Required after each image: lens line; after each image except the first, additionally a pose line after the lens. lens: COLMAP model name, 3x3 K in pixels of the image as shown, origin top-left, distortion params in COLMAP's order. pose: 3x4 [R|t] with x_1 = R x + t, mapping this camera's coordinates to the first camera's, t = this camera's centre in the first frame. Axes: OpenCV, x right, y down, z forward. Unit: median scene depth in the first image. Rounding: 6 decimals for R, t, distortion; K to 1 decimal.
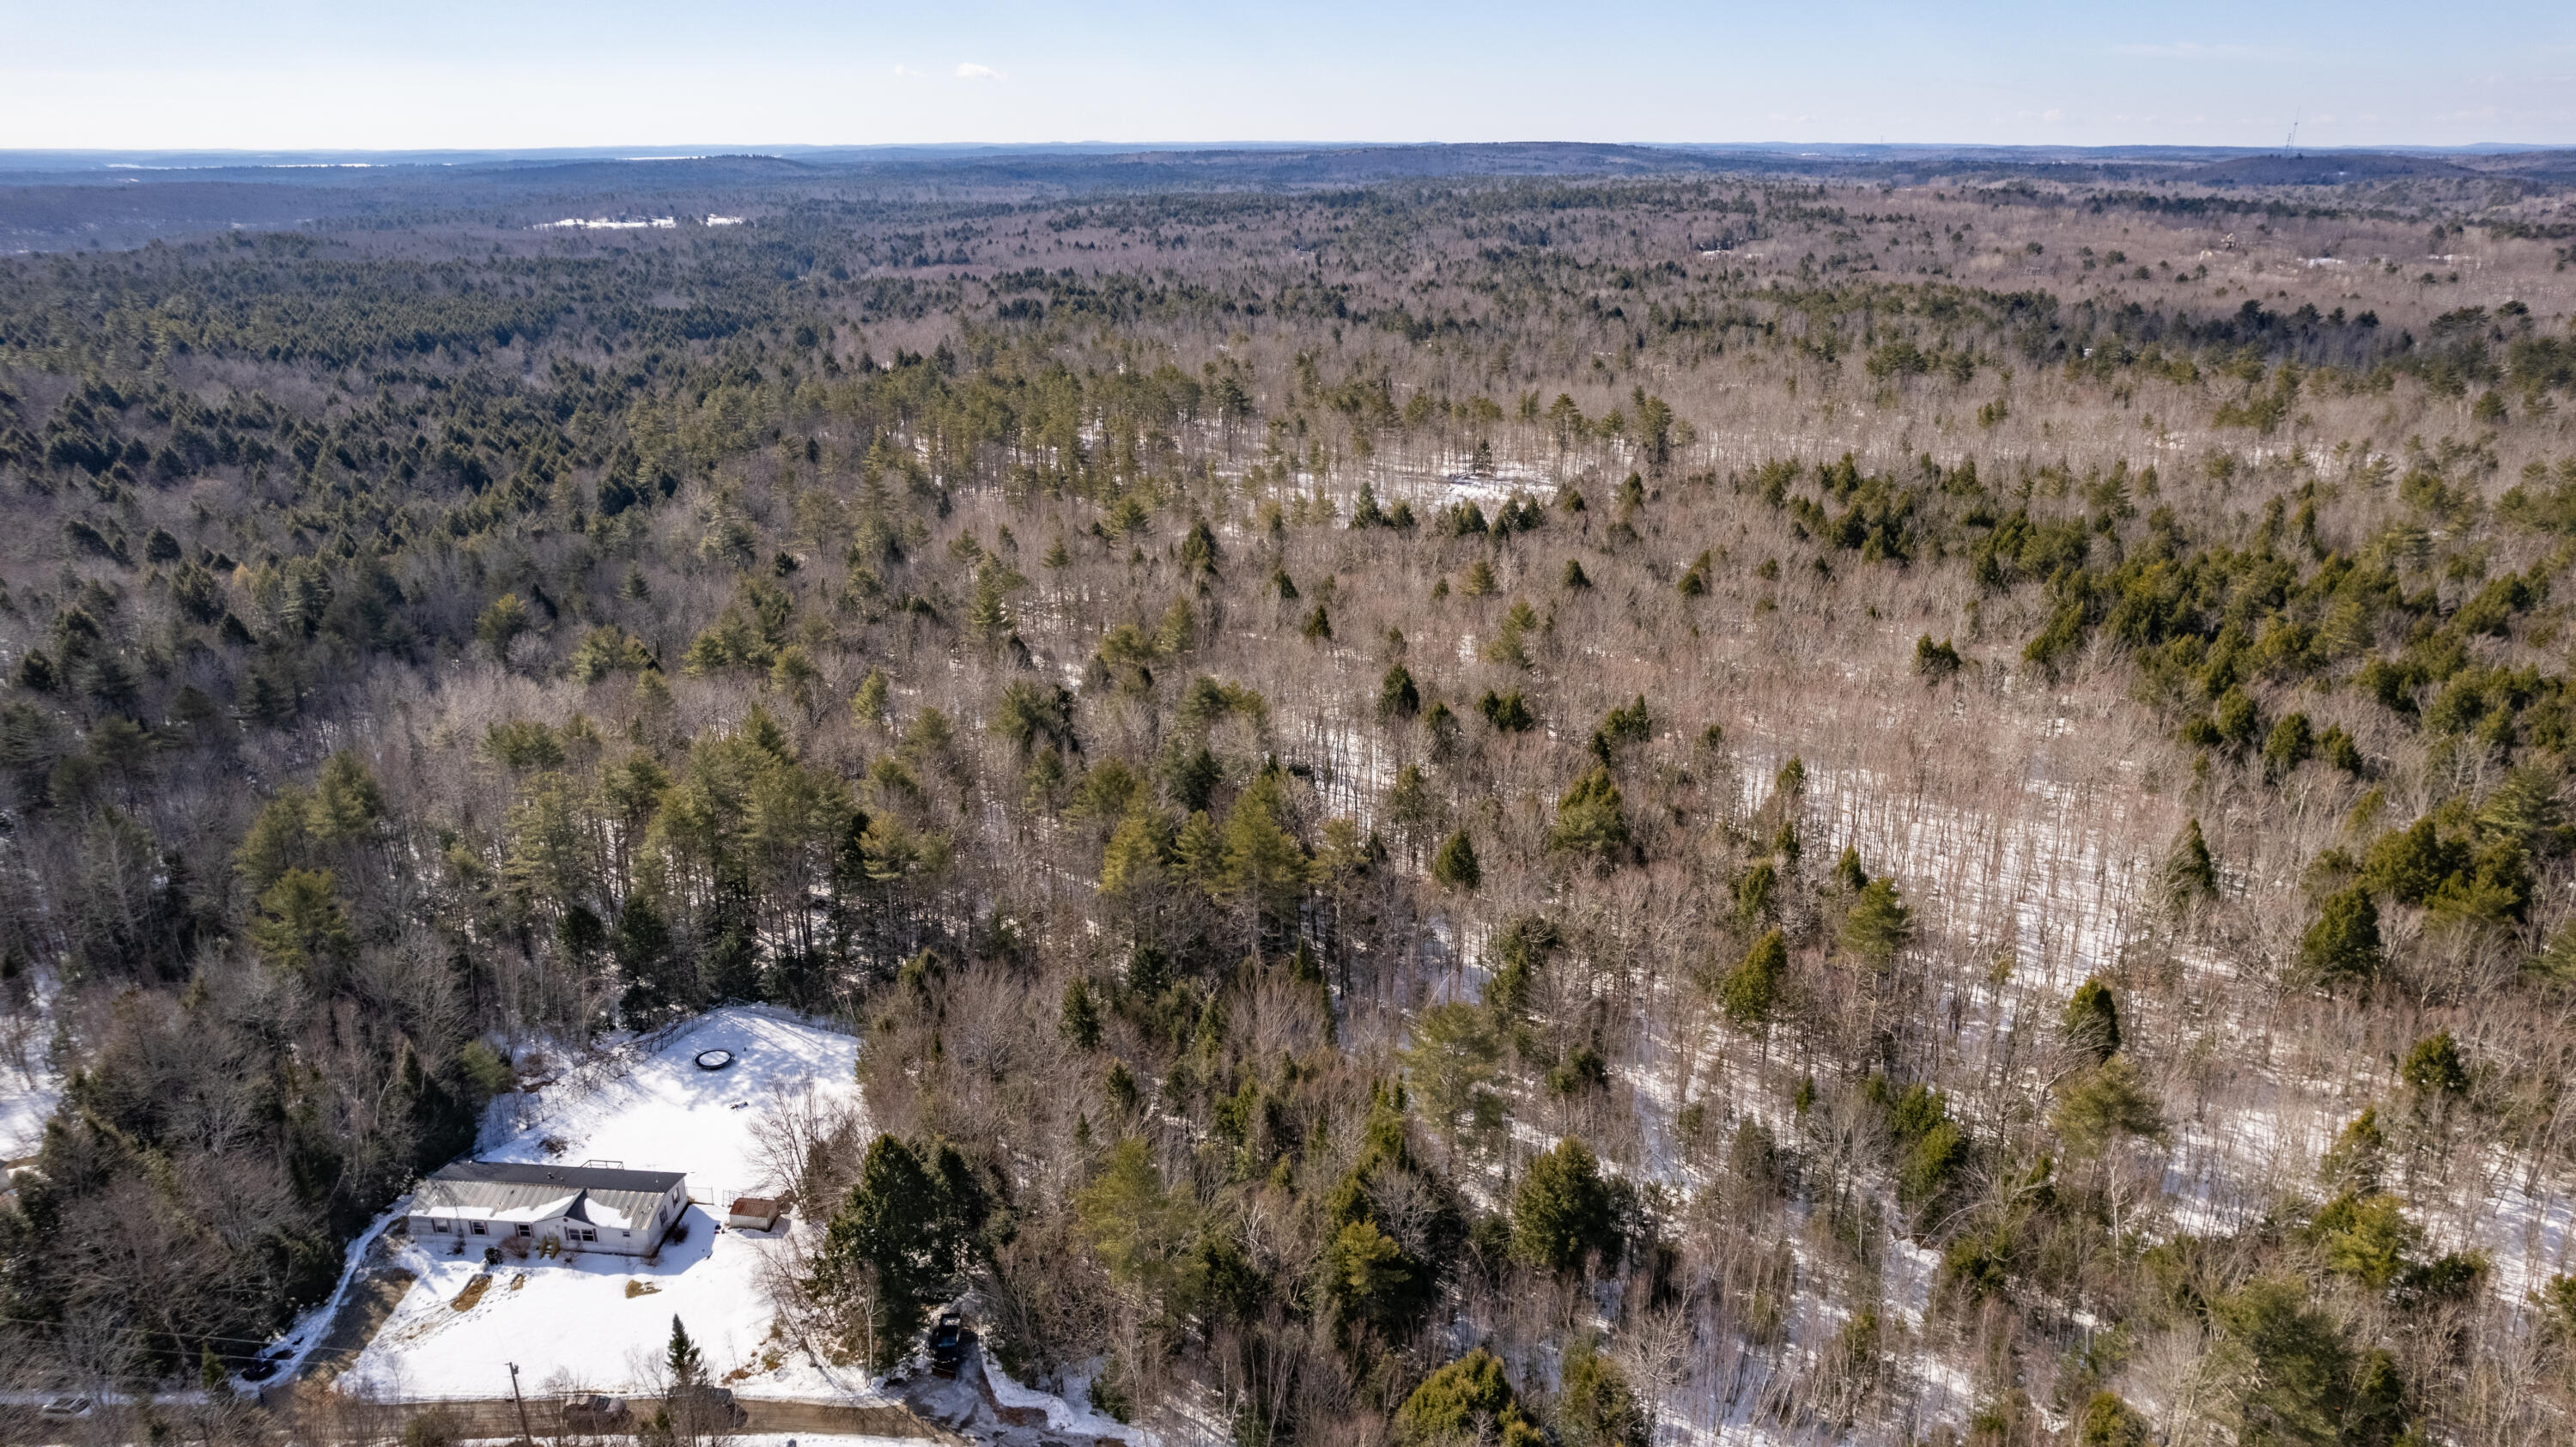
lens RADIAL K [[1654.6, 0, 1288.0], [0, 1654.6, 723.5], [0, 0, 1]] dist [-0.082354, 0.074071]
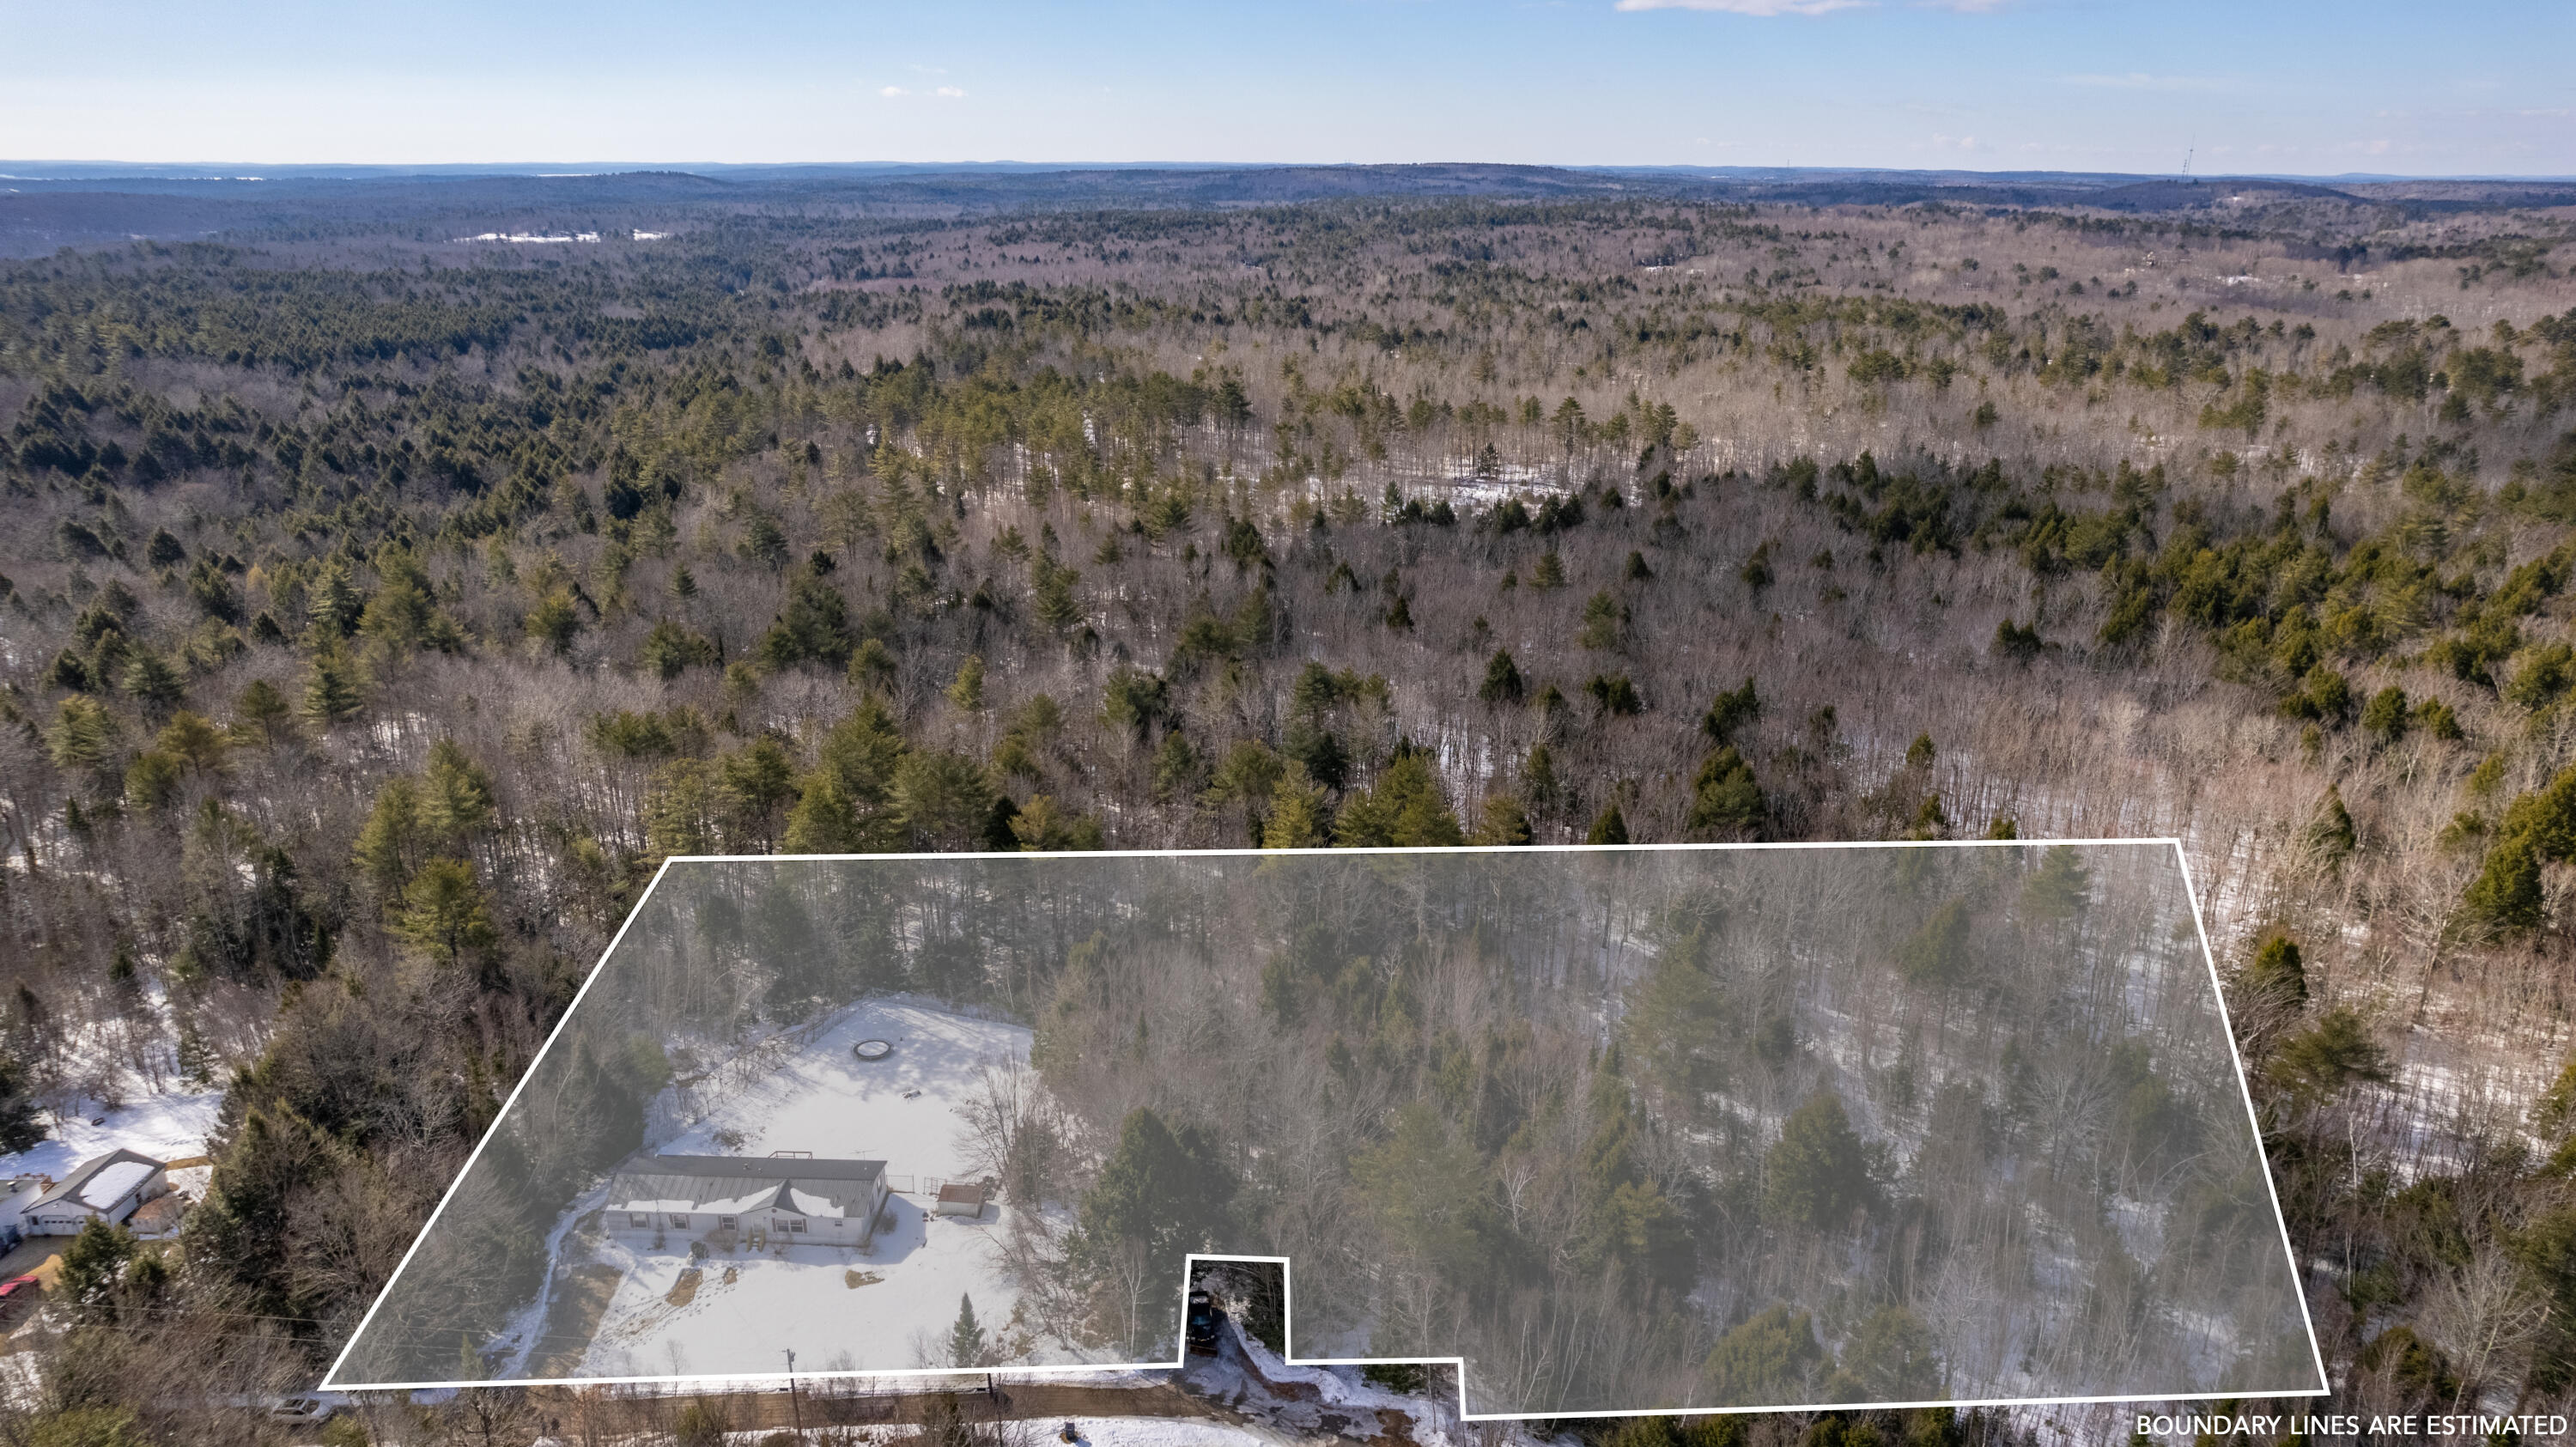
lens RADIAL K [[1654.6, 0, 1288.0], [0, 1654.6, 723.5], [0, 0, 1]] dist [-0.082354, 0.074071]
pose [[0.998722, -0.009577, 0.049615, -0.057730], [0.010158, 0.999883, -0.011466, 0.009602], [-0.049499, 0.011956, 0.998703, 0.004296]]
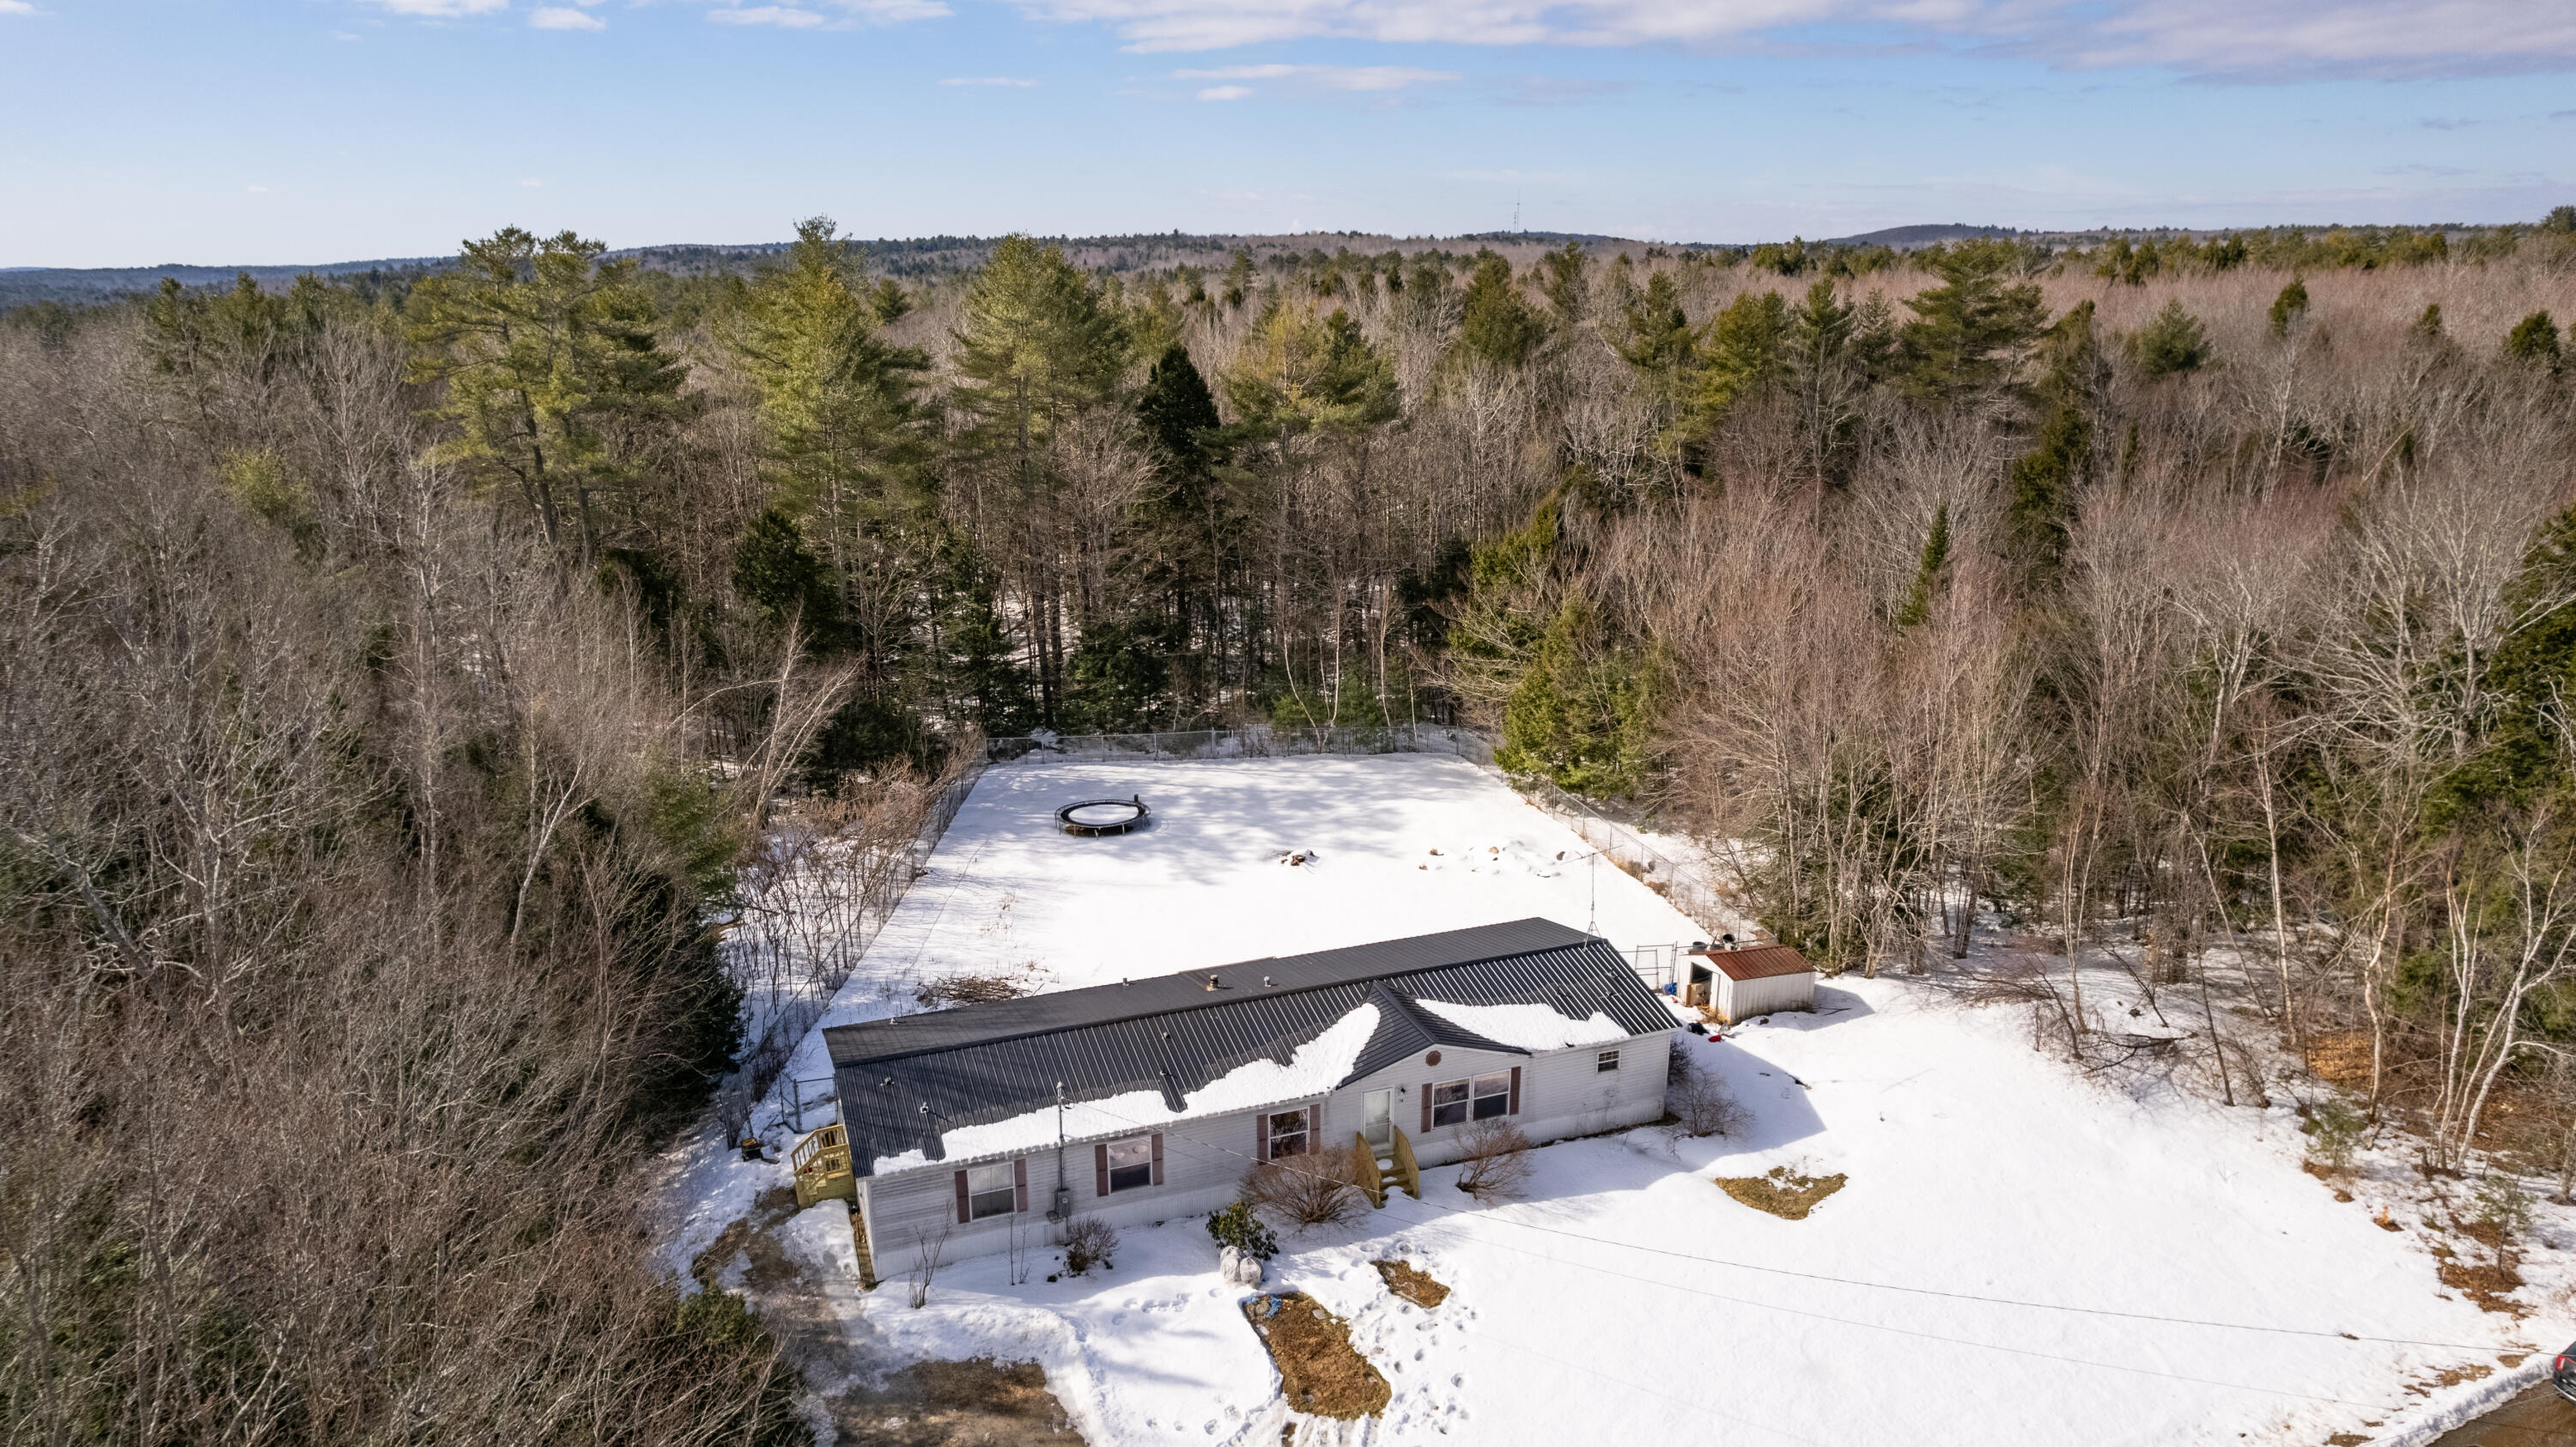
lens RADIAL K [[1654.6, 0, 1288.0], [0, 1654.6, 723.5], [0, 0, 1]] dist [-0.082354, 0.074071]
pose [[0.909379, -0.117677, 0.398977, -0.181535], [0.142555, 0.989232, -0.033151, 0.078051], [-0.390779, 0.087023, 0.916362, 0.226197]]
